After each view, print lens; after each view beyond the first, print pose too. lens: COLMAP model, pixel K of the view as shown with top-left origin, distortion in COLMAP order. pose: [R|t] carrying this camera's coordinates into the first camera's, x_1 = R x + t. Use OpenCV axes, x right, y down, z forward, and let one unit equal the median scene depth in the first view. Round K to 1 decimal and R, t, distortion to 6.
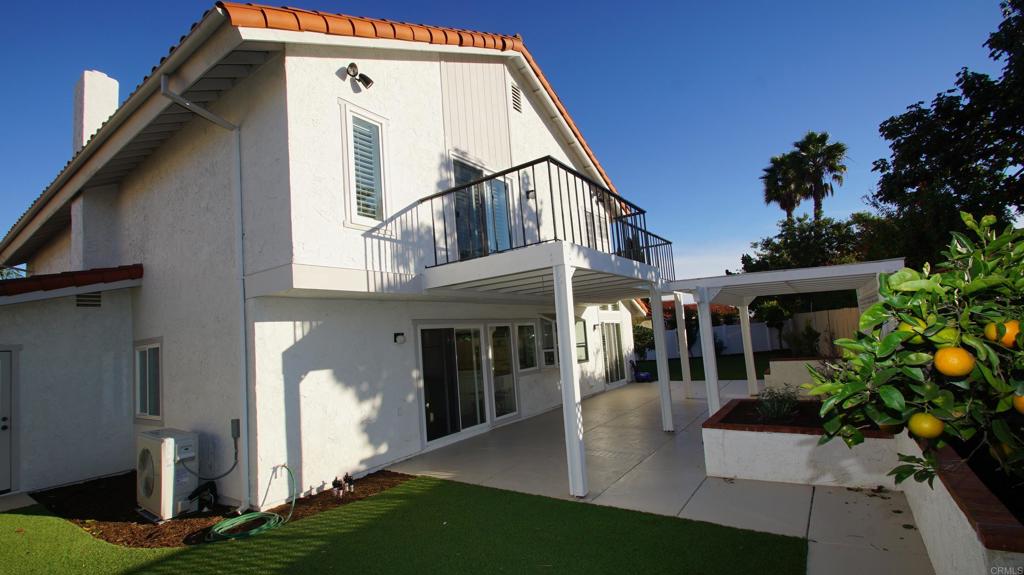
lens RADIAL K [[448.3, 0, 502.4], [0, 448.3, 301.3], [0, 0, 1]] dist [0.003678, -0.008916]
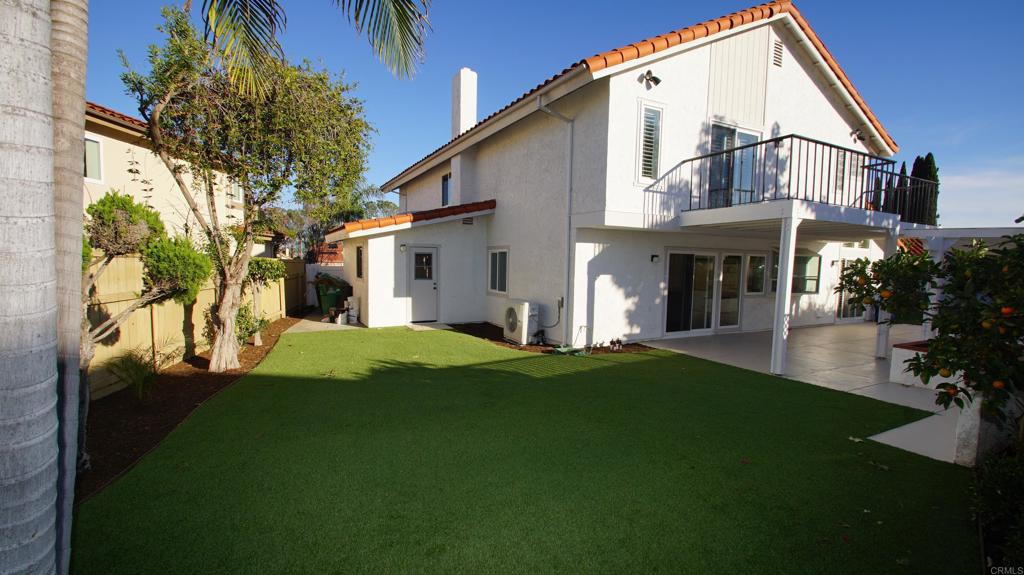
lens RADIAL K [[448.3, 0, 507.9], [0, 448.3, 300.8], [0, 0, 1]] dist [0.003678, -0.008916]
pose [[0.892421, 0.127201, -0.432903, -0.010709], [-0.046478, 0.980251, 0.192216, -0.039707], [0.448804, -0.151417, 0.880709, -0.493497]]
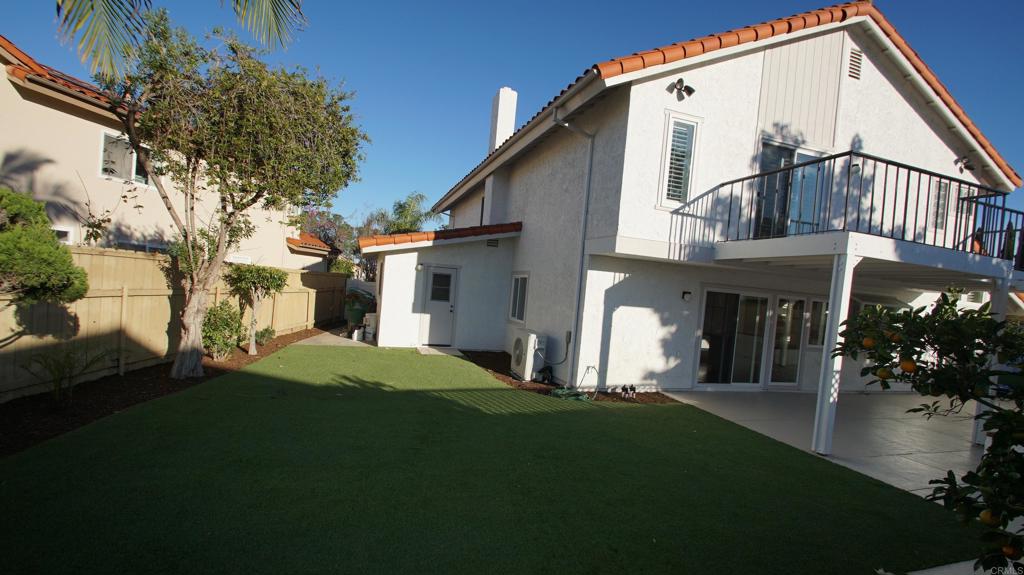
lens RADIAL K [[448.3, 0, 509.2], [0, 448.3, 301.9], [0, 0, 1]] dist [0.003678, -0.008916]
pose [[0.799155, 0.163472, -0.578471, 0.096056], [-0.095881, 0.984657, 0.145798, -0.034369], [0.593429, -0.061051, 0.802568, -0.283848]]
